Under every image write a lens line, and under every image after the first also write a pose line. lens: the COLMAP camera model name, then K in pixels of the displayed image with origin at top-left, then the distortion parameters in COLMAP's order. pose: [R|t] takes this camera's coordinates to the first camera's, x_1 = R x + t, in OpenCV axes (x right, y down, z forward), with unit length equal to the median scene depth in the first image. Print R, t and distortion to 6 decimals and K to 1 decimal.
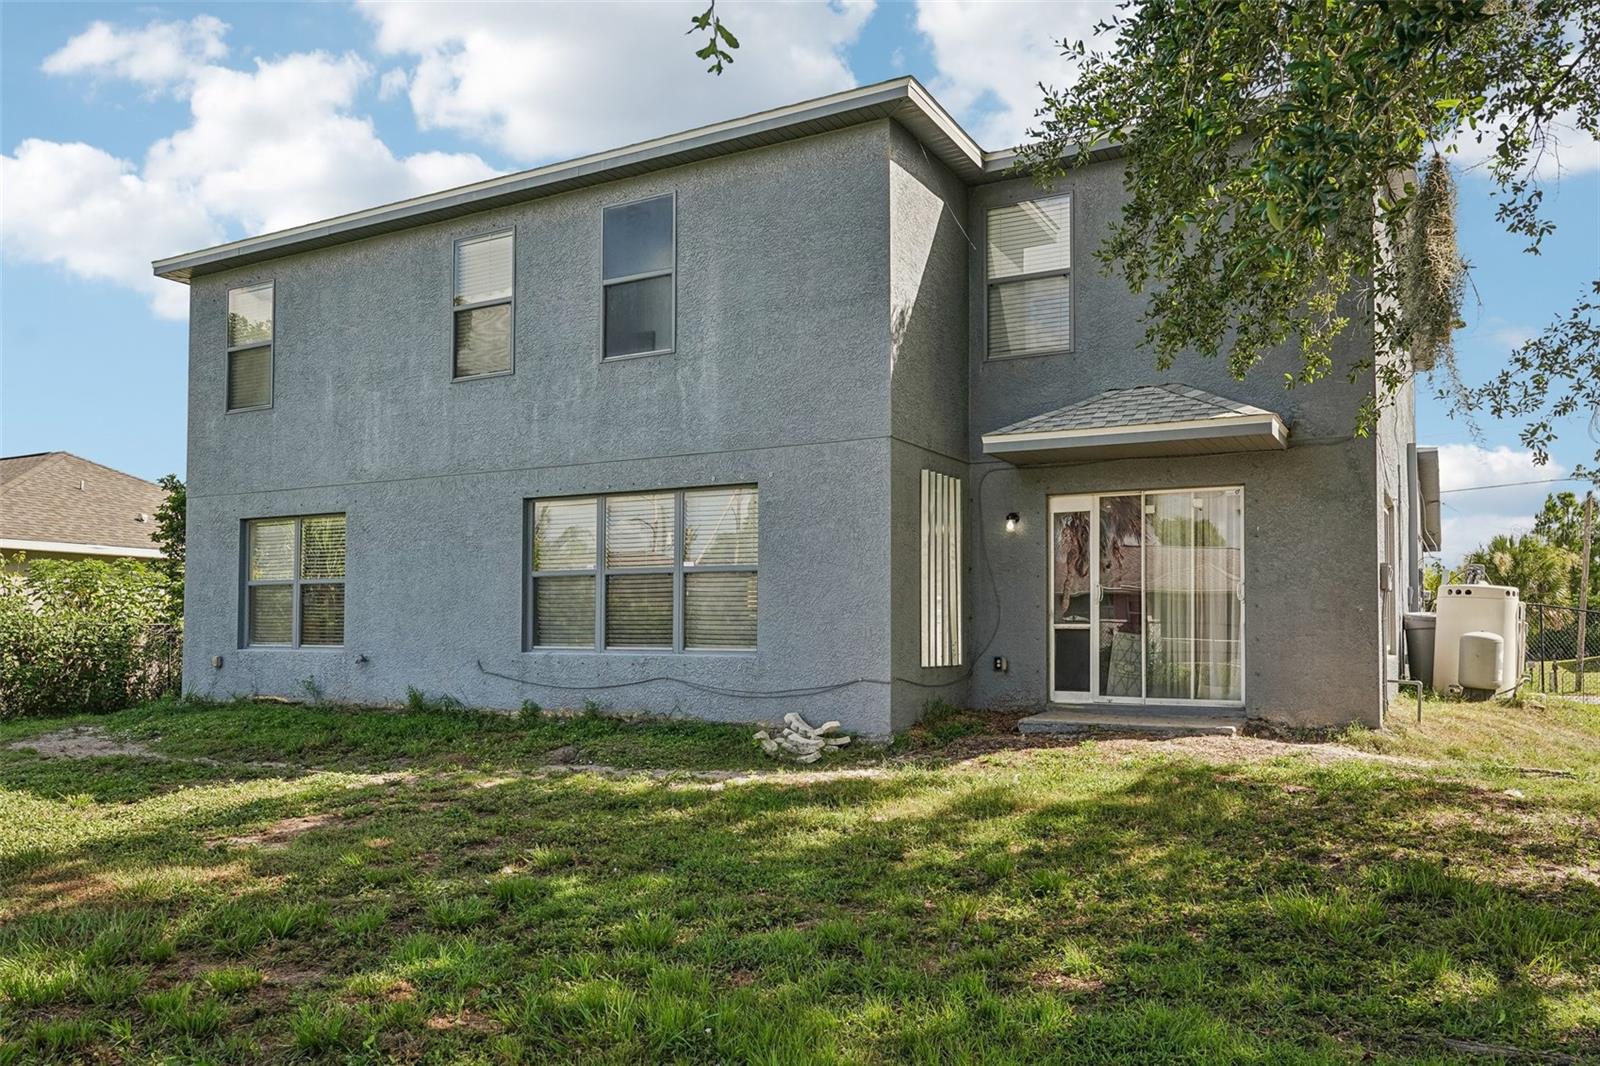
lens RADIAL K [[1160.1, 0, 845.1], [0, 1160.1, 591.2], [0, 0, 1]] dist [0.011505, -0.006346]
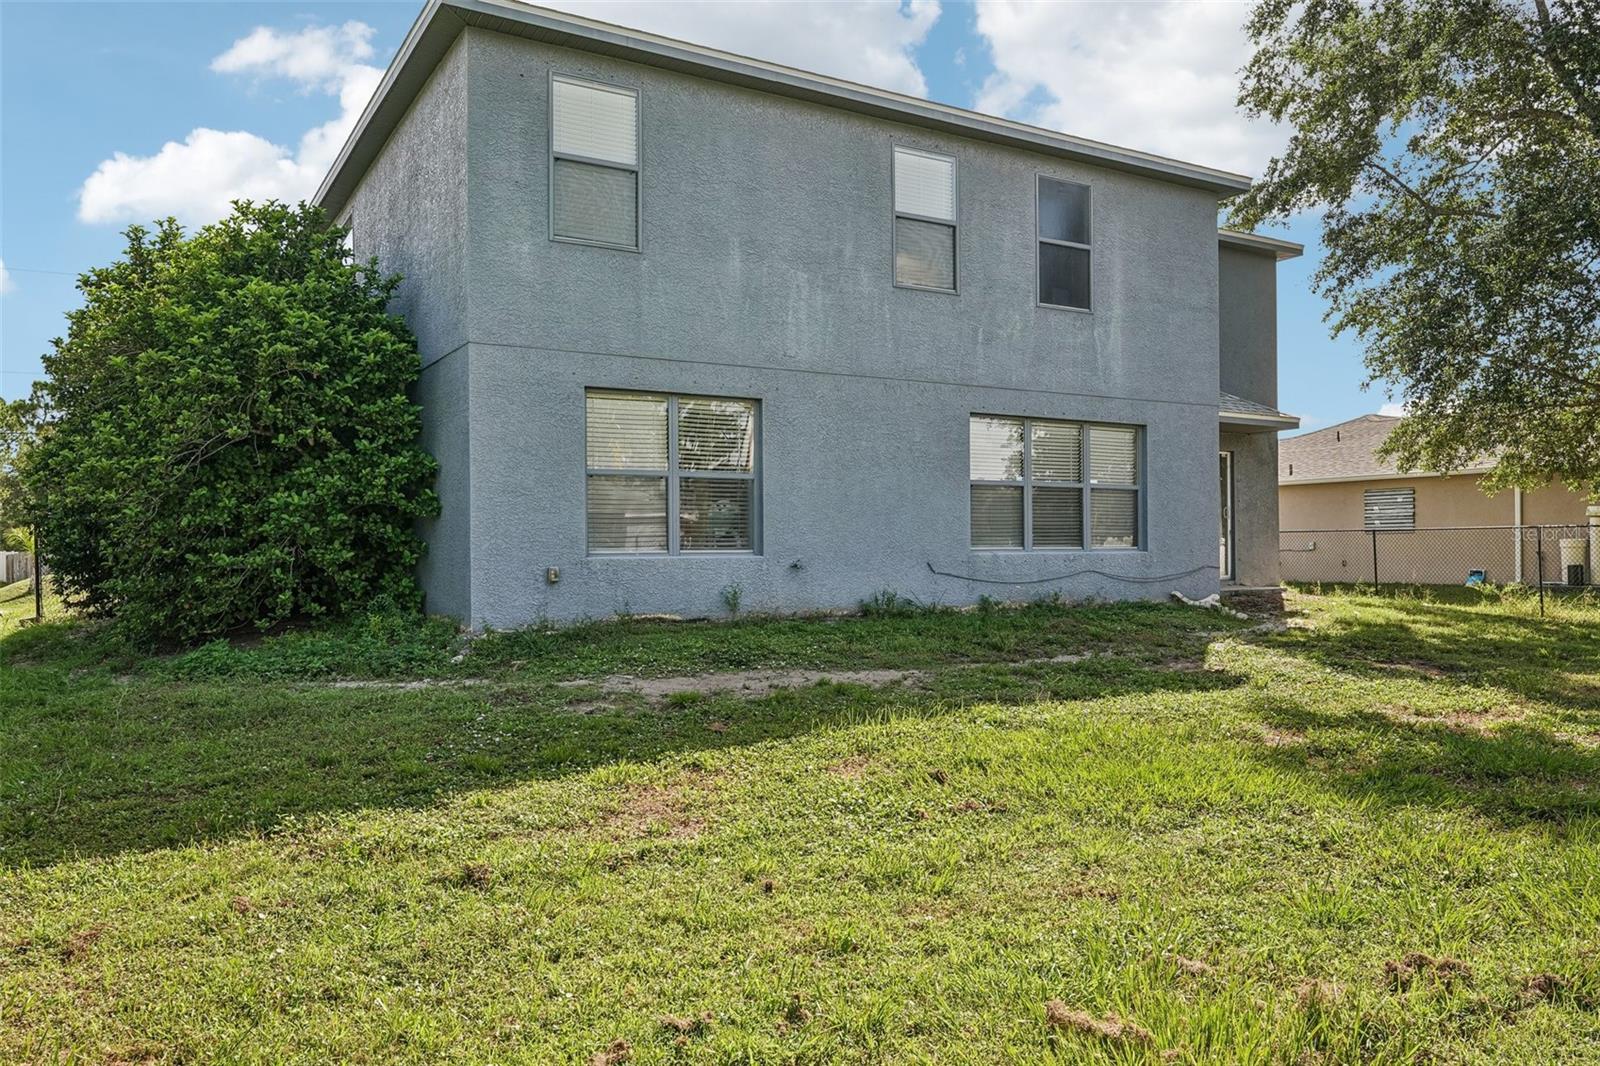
lens RADIAL K [[1160.1, 0, 800.3], [0, 1160.1, 549.4], [0, 0, 1]] dist [0.011505, -0.006346]
pose [[0.512859, -0.003100, 0.858467, -1.233738], [-0.021011, 0.999649, 0.016162, 0.033055], [-0.858216, -0.026326, 0.512614, 0.545362]]
